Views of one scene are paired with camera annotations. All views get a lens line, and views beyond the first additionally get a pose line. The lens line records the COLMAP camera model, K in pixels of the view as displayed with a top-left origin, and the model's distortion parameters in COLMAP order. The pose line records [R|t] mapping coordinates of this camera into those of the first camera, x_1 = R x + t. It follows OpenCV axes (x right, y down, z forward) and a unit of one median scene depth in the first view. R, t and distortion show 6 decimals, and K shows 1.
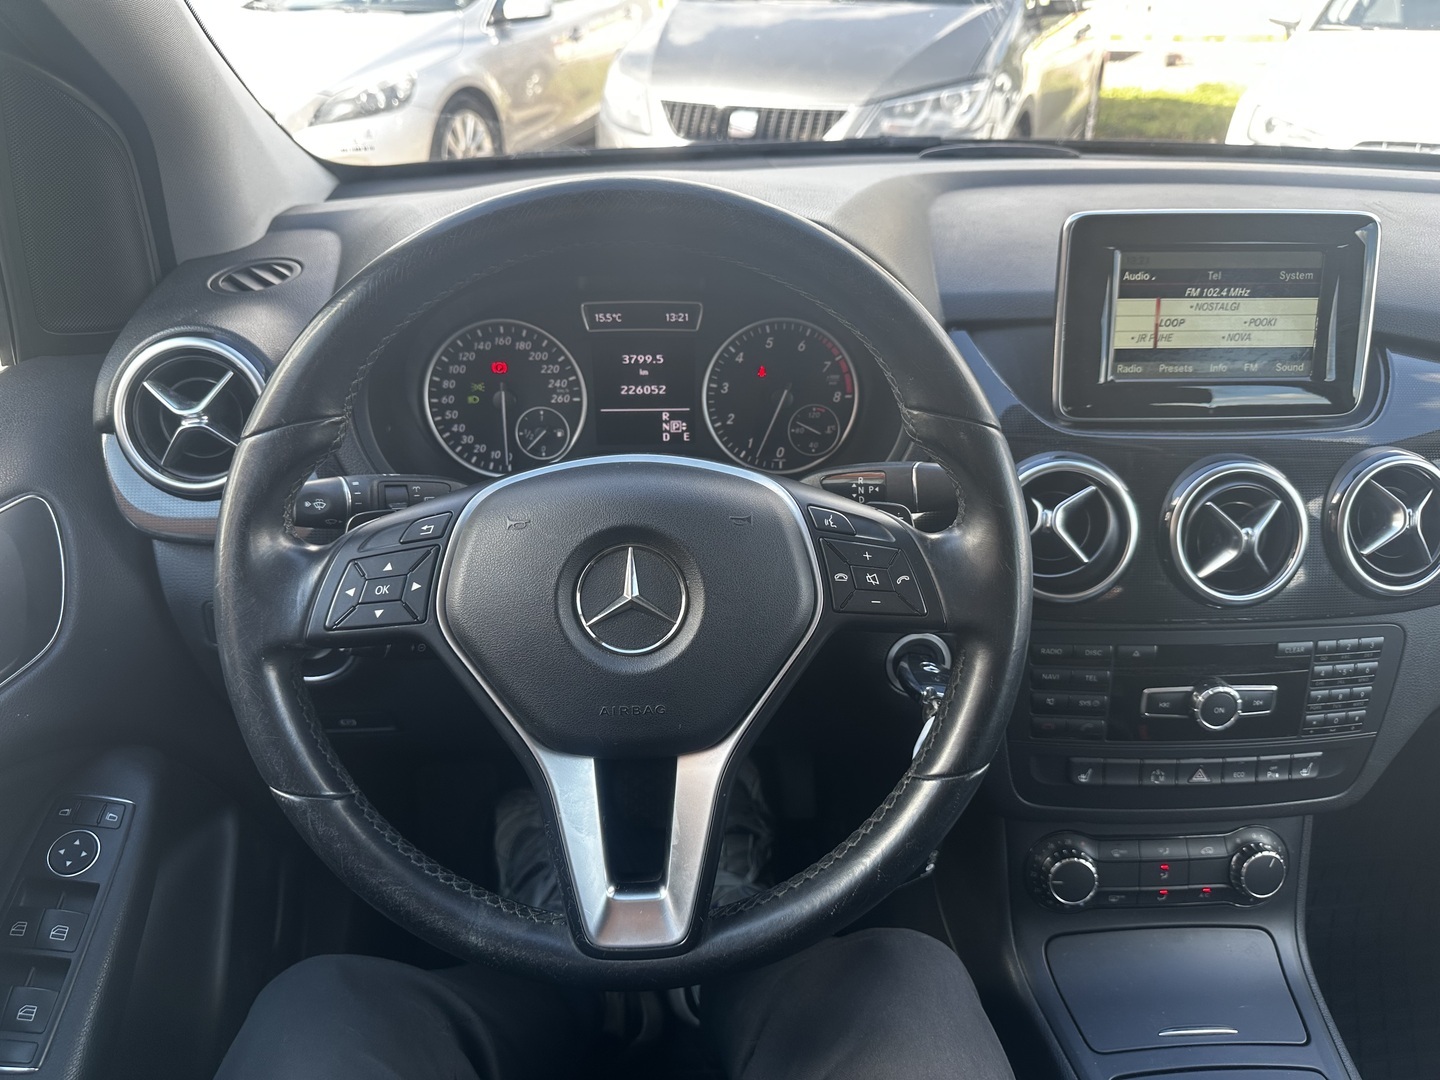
lens RADIAL K [[1008.2, 0, 720.0], [0, 1008.2, 540.0], [0, 0, 1]] dist [0.130591, -0.146462]
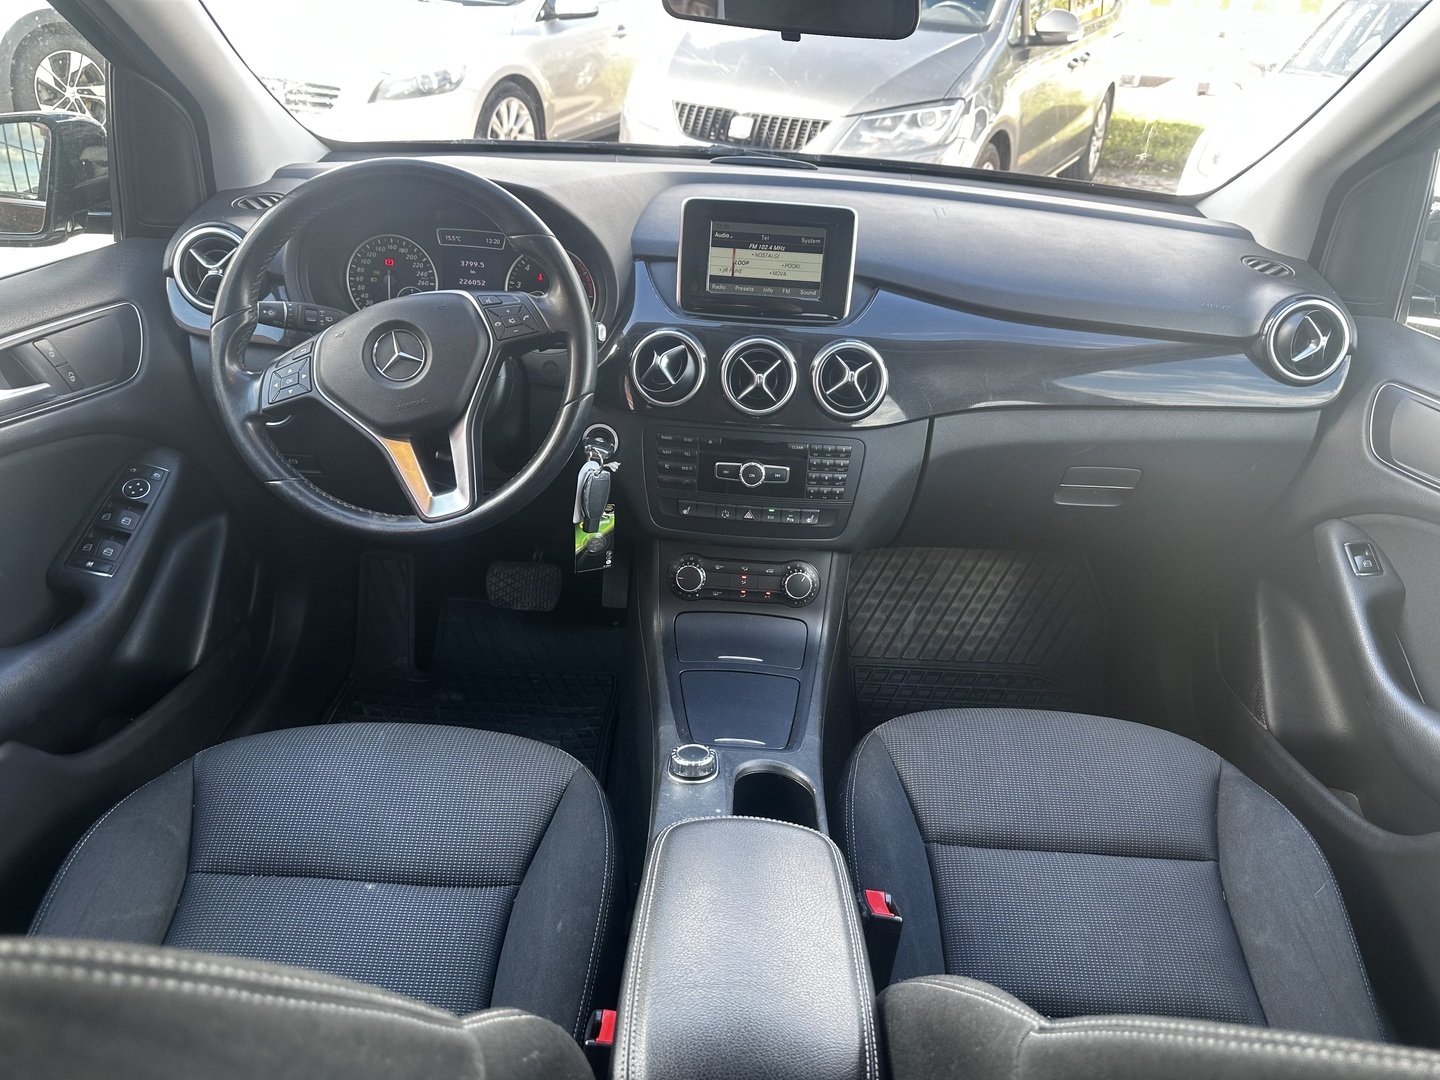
lens RADIAL K [[1008.2, 0, 720.0], [0, 1008.2, 540.0], [0, 0, 1]] dist [0.130591, -0.146462]
pose [[0.995749, 0.082664, -0.040635, 0.458307], [-0.082478, 0.996573, 0.006239, 0.247429], [0.041011, -0.002861, 0.999155, -0.740616]]
